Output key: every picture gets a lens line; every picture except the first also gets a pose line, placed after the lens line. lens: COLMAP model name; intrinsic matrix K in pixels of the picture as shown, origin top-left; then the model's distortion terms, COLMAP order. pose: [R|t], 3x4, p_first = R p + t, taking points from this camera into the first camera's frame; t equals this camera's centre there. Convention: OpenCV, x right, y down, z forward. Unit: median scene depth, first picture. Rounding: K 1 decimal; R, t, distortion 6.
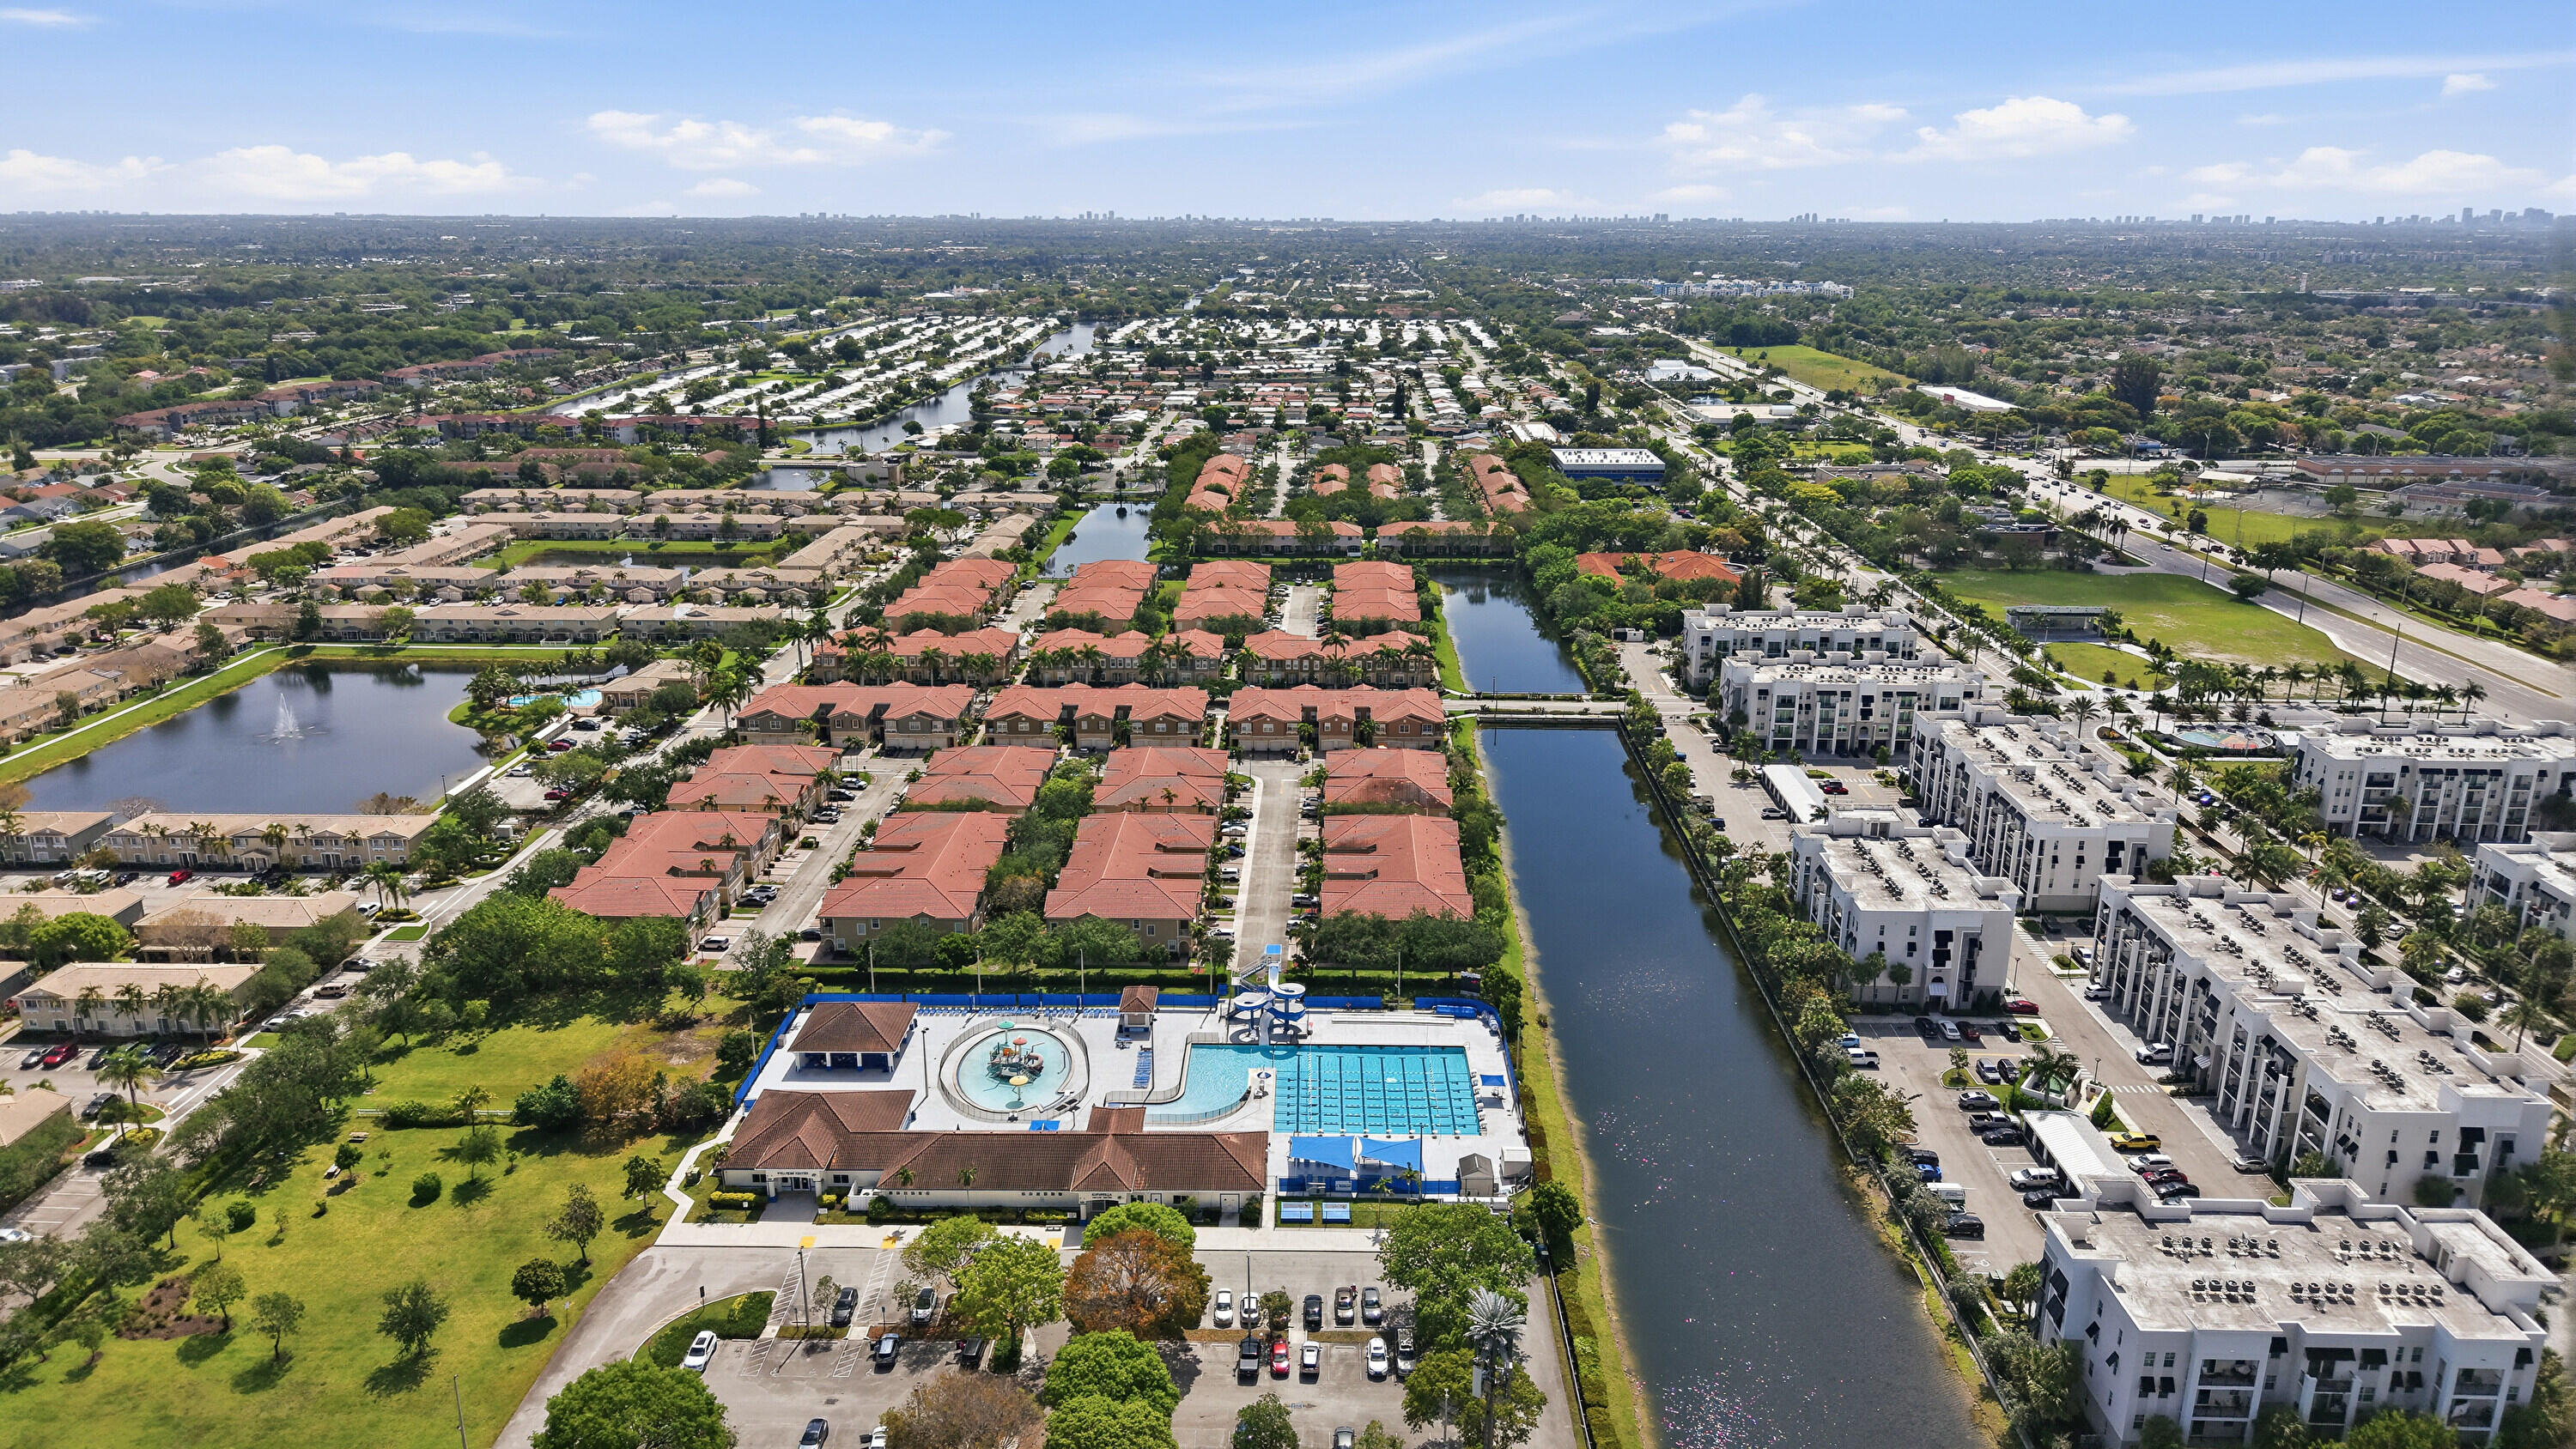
lens RADIAL K [[1737.8, 0, 1288.0], [0, 1737.8, 724.5], [0, 0, 1]] dist [0.056135, -0.053858]
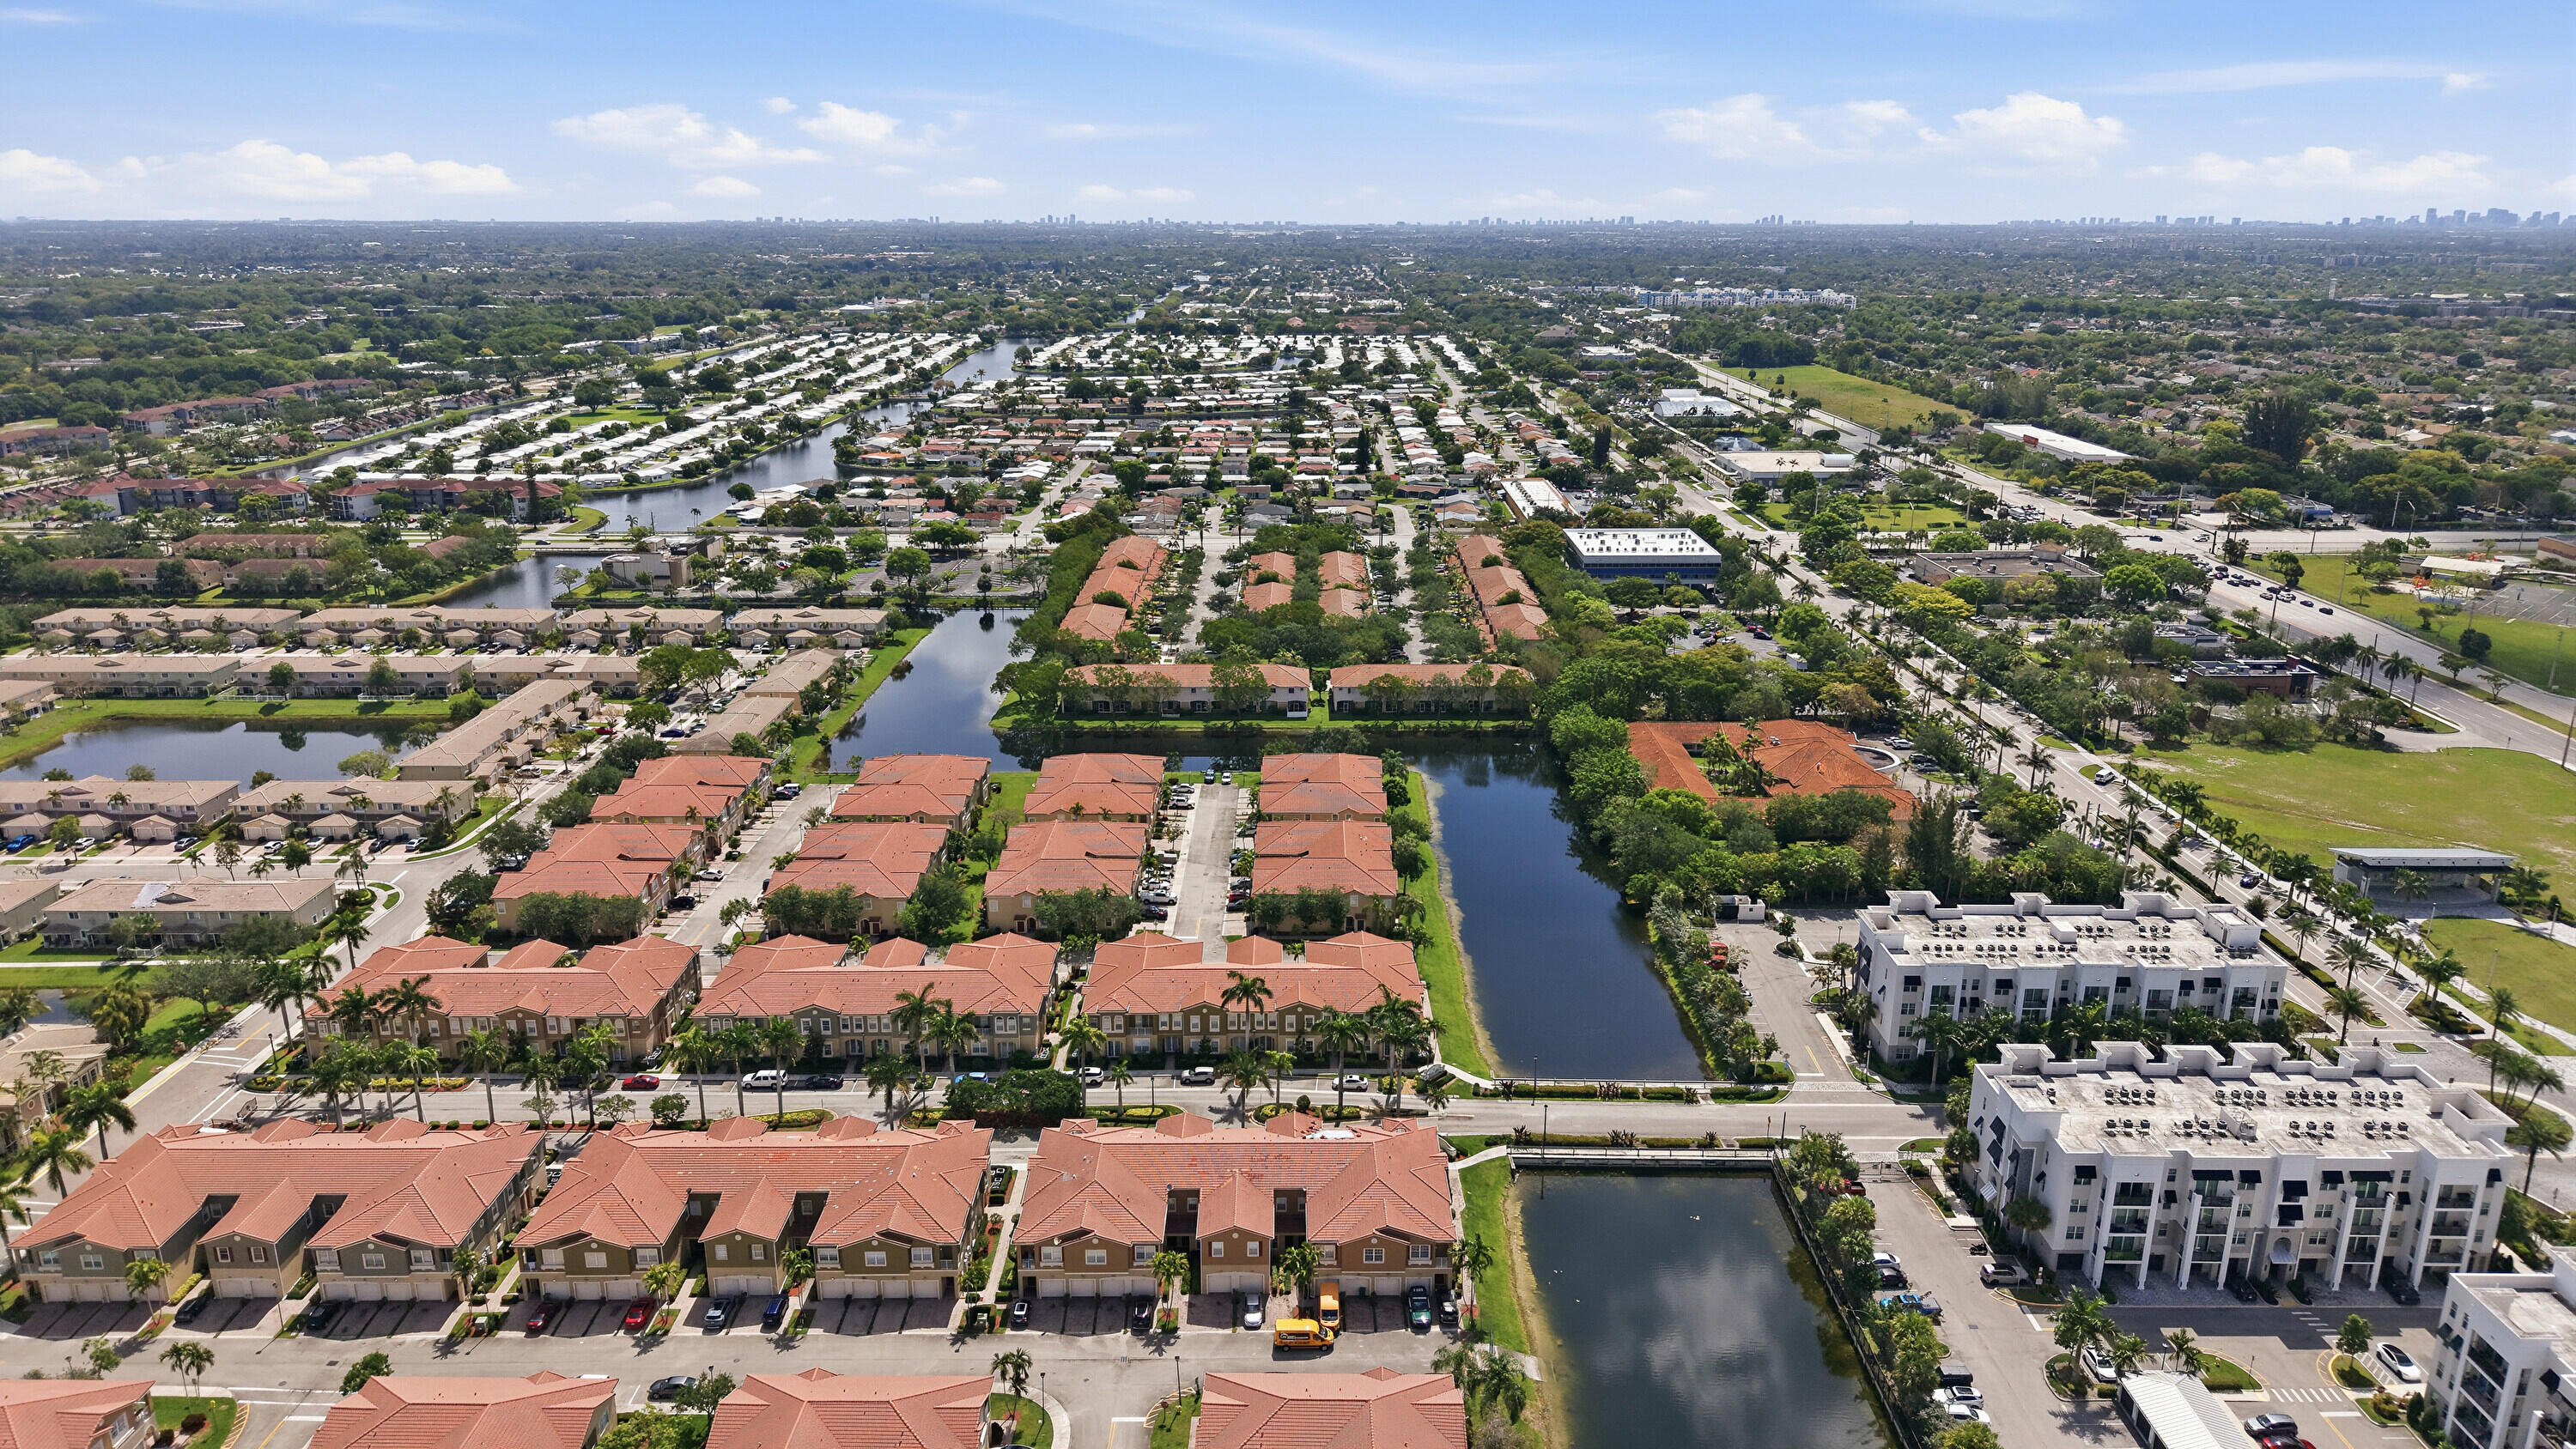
lens RADIAL K [[1737.8, 0, 1288.0], [0, 1737.8, 724.5], [0, 0, 1]] dist [0.056135, -0.053858]
pose [[0.999807, -0.007575, 0.018105, 0.012011], [0.007604, 0.999970, -0.001538, -0.050820], [-0.018093, 0.001675, 0.999835, 0.171500]]
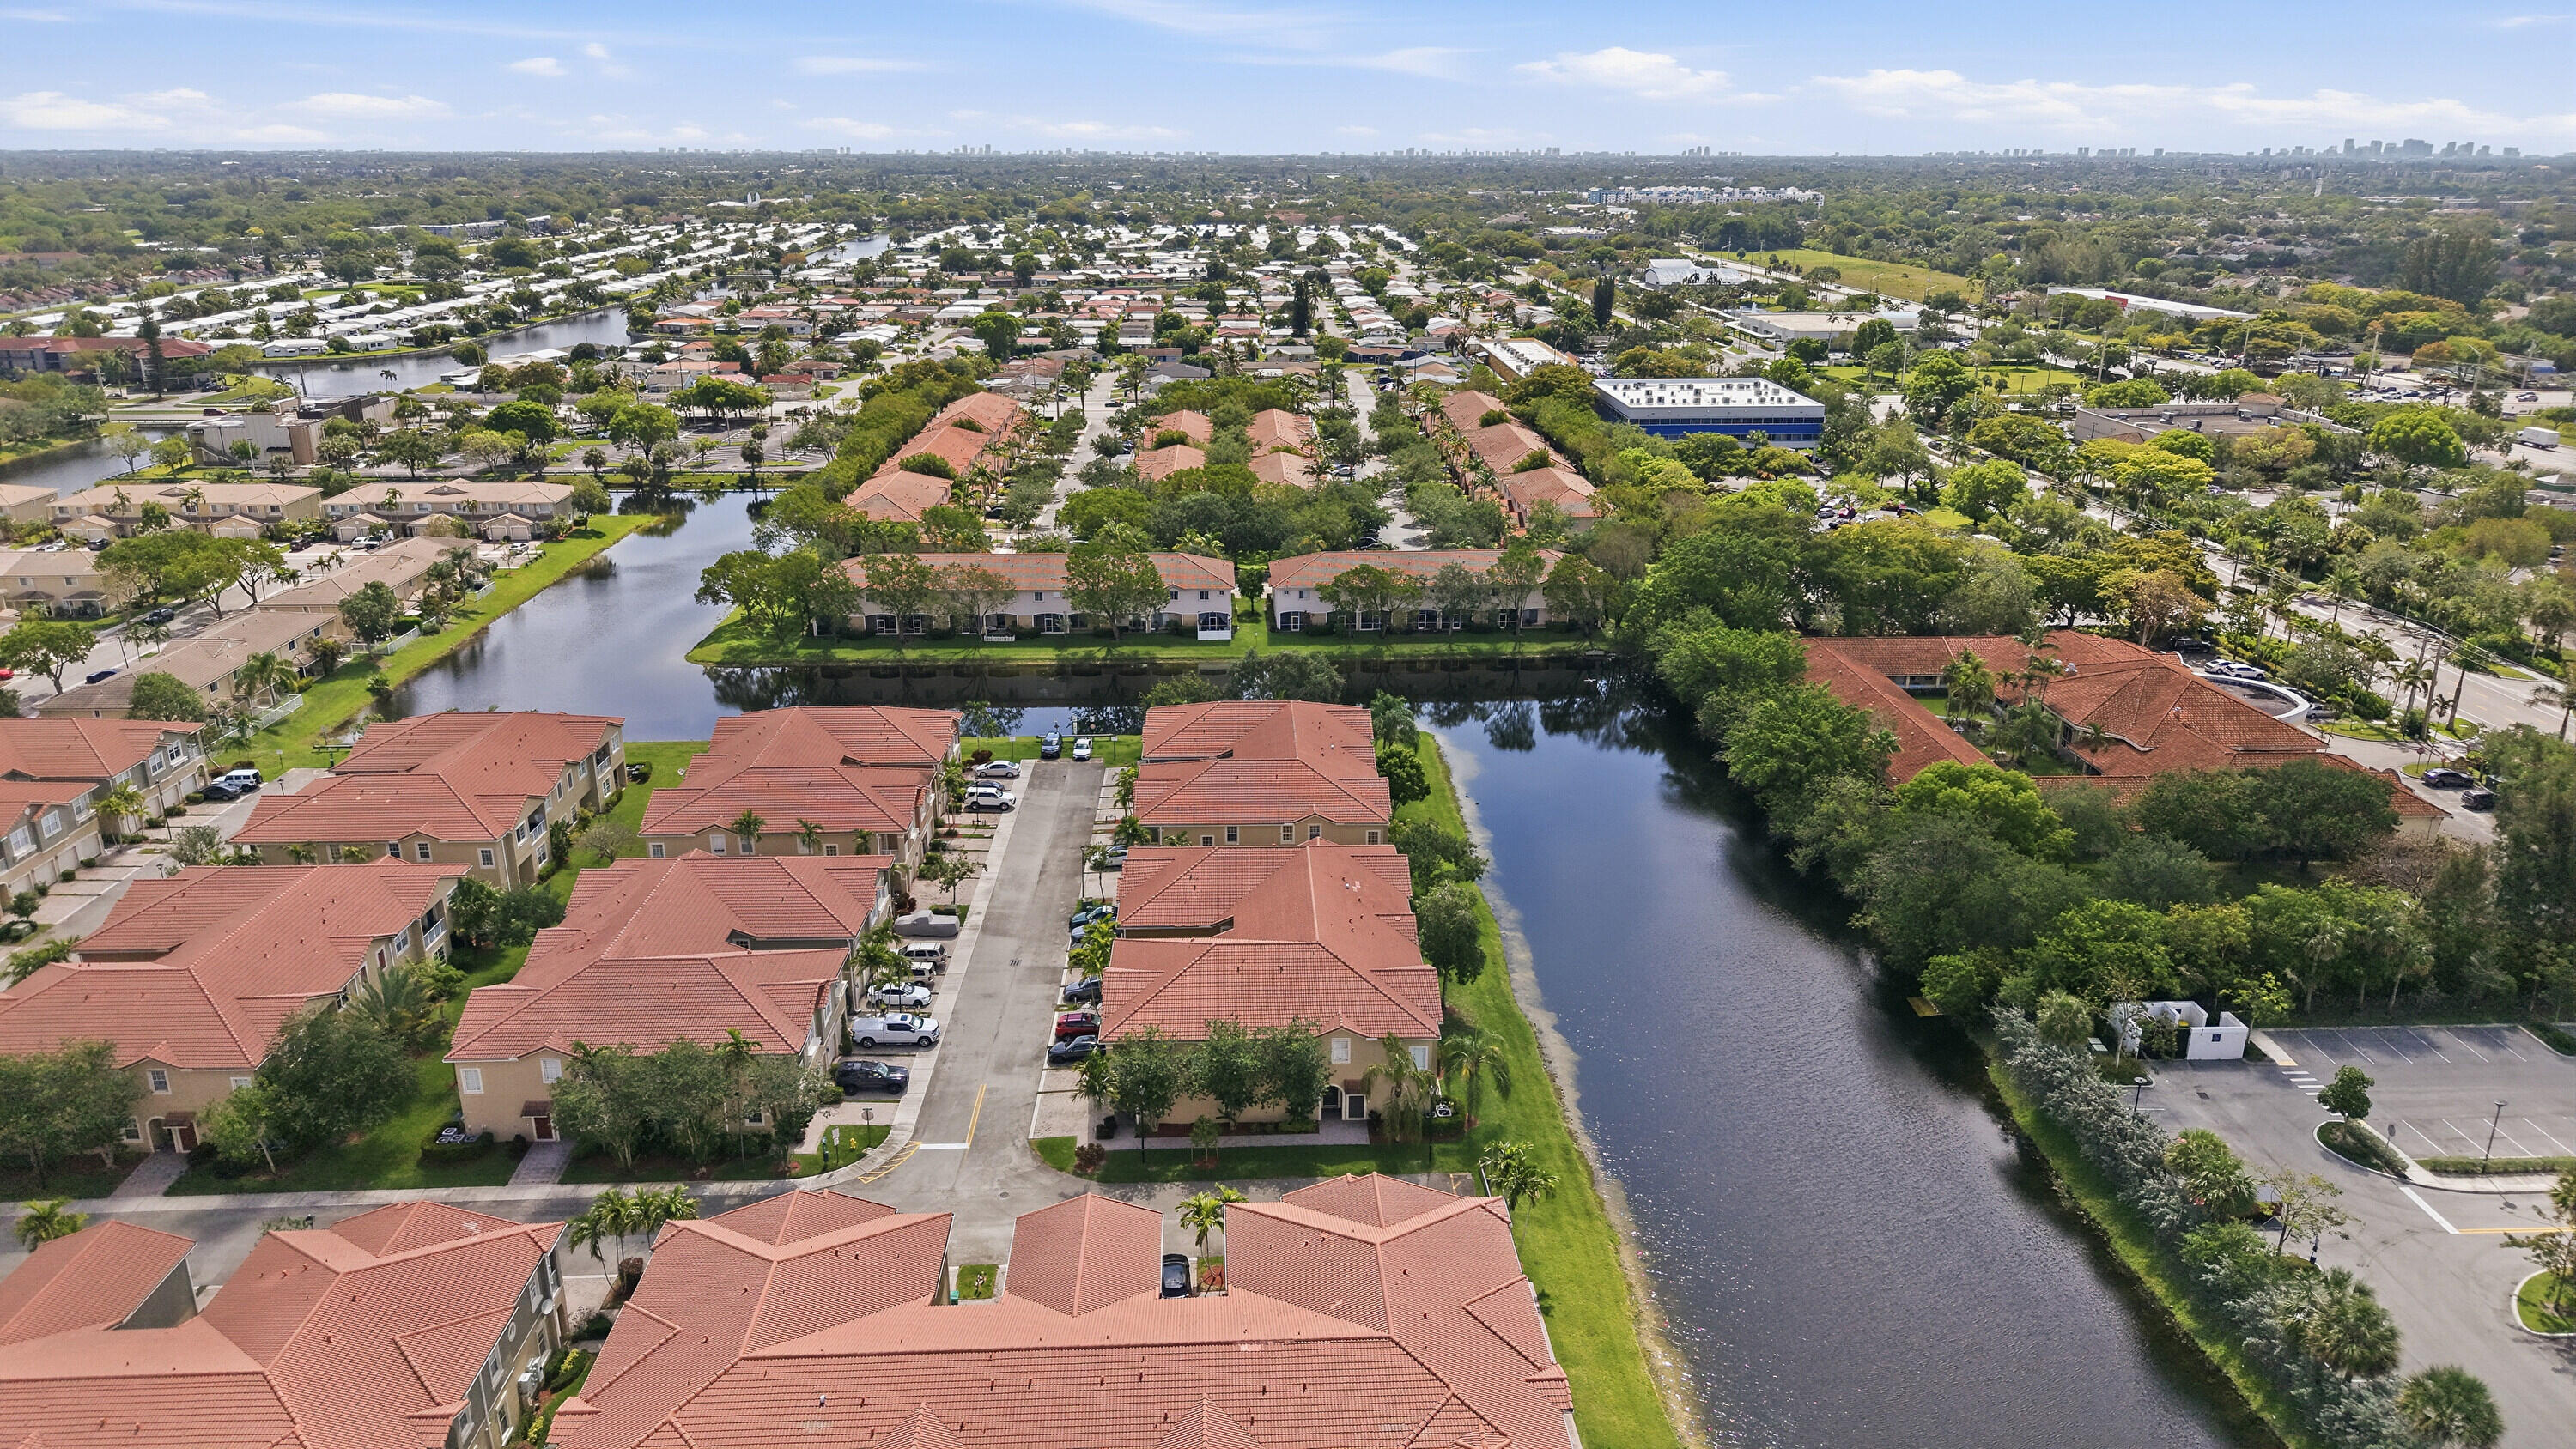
lens RADIAL K [[1737.8, 0, 1288.0], [0, 1737.8, 724.5], [0, 0, 1]] dist [0.056135, -0.053858]
pose [[0.998074, -0.020236, 0.058648, 0.016989], [0.018355, 0.999305, 0.032434, -0.049103], [-0.059264, -0.031295, 0.997752, 0.322381]]
